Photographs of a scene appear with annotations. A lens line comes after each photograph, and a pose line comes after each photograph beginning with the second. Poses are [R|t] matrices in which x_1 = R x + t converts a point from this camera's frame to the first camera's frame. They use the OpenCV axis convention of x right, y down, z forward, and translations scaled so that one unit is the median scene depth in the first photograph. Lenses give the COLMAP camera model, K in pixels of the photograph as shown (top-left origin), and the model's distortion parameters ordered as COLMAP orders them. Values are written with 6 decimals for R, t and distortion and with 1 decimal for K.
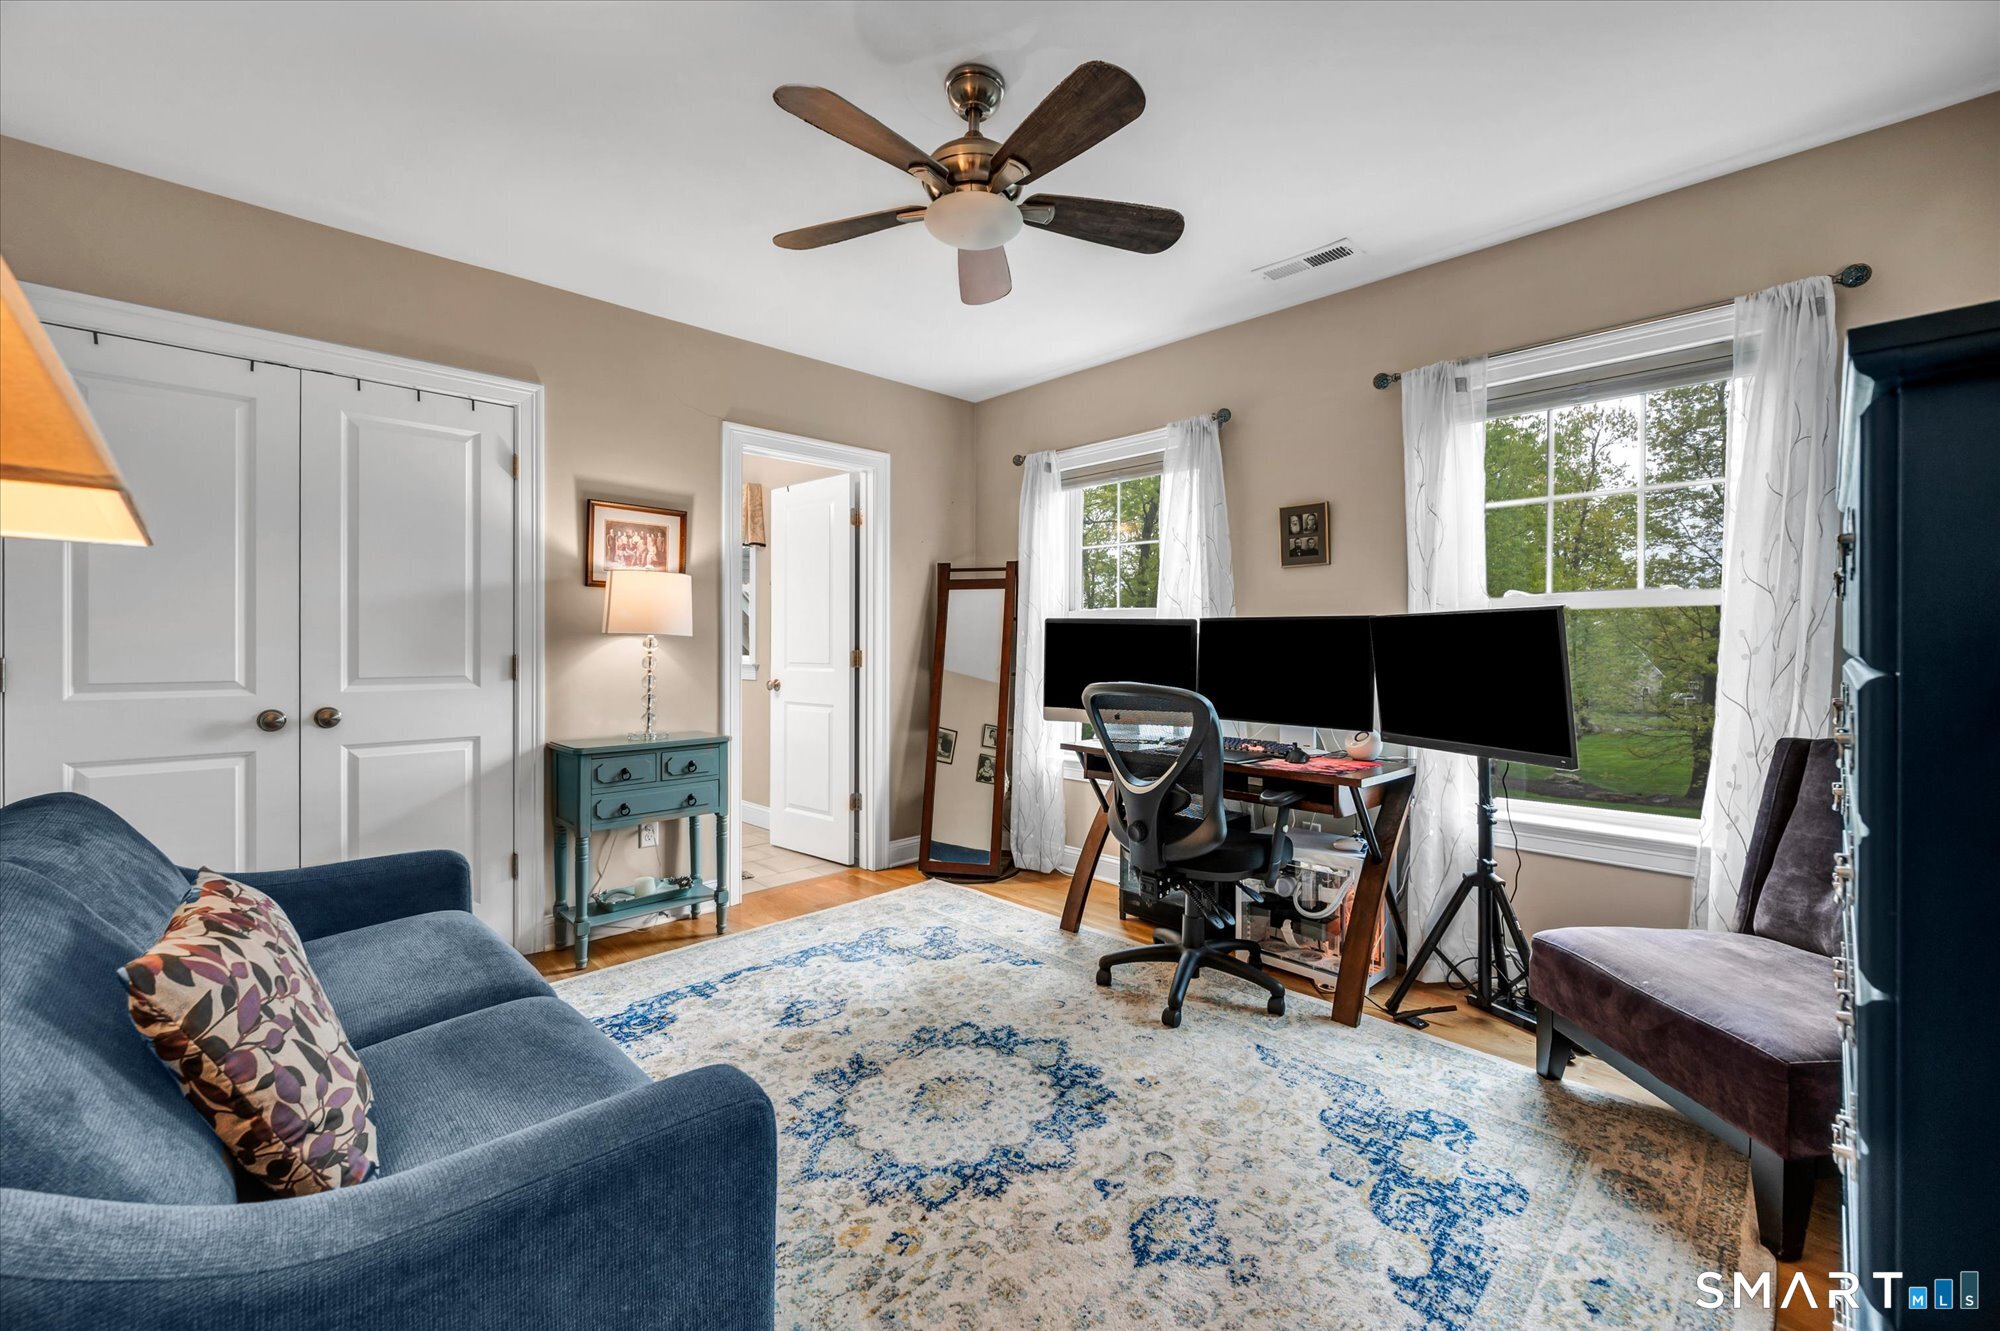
lens RADIAL K [[815.9, 0, 997.1], [0, 815.9, 672.9], [0, 0, 1]] dist [0.001234, -0.000503]
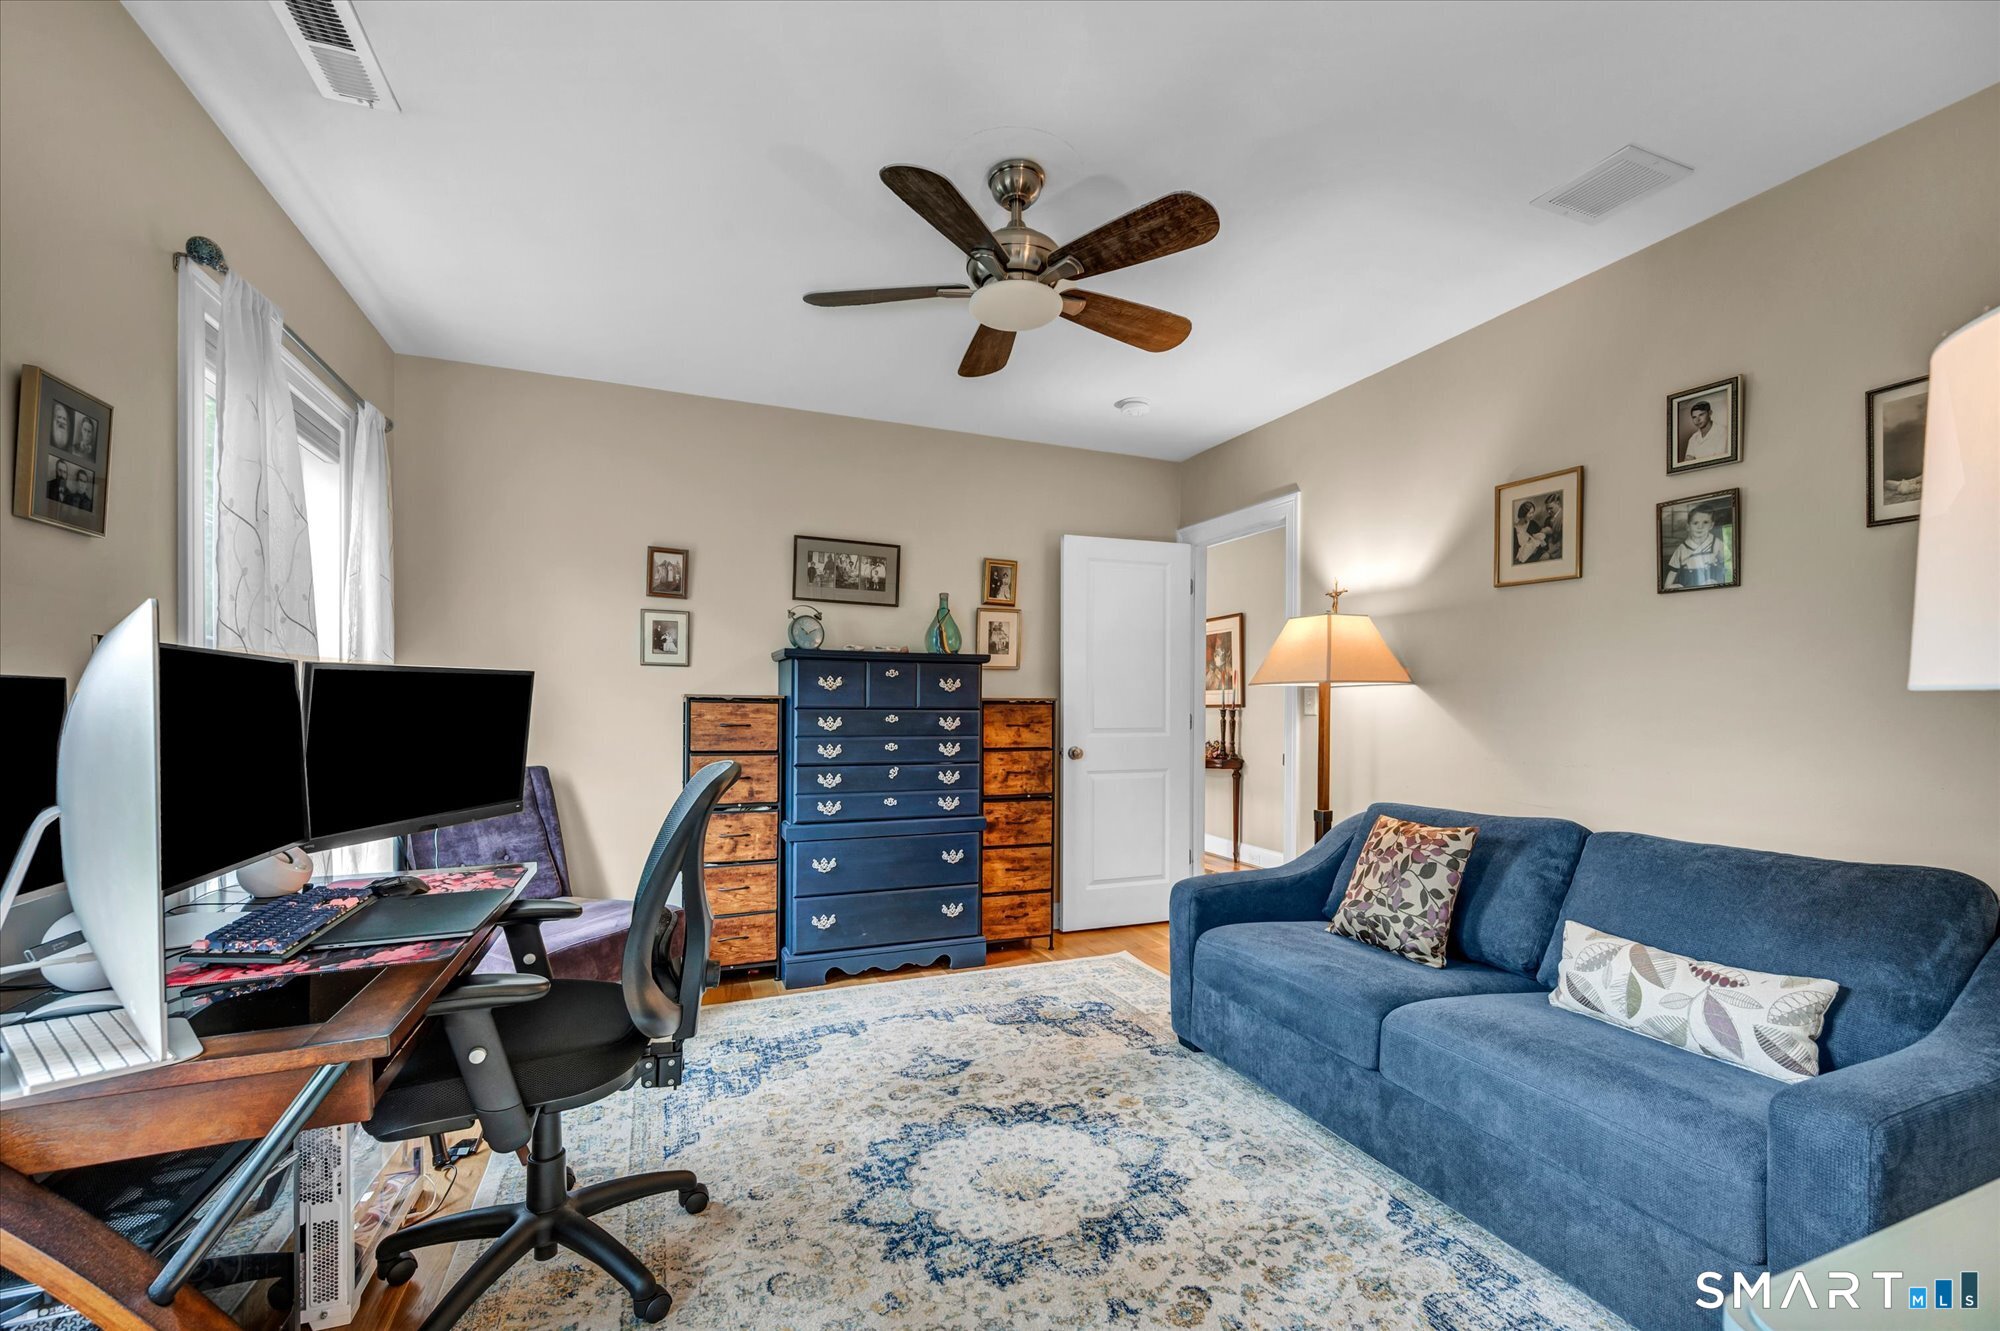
lens RADIAL K [[815.9, 0, 997.1], [0, 815.9, 672.9], [0, 0, 1]] dist [0.001234, -0.000503]
pose [[-0.923427, 0.008648, 0.383676, -0.429977], [0.008531, 0.999962, -0.002007, -0.080700], [-0.383679, 0.001419, -0.923465, 2.001600]]
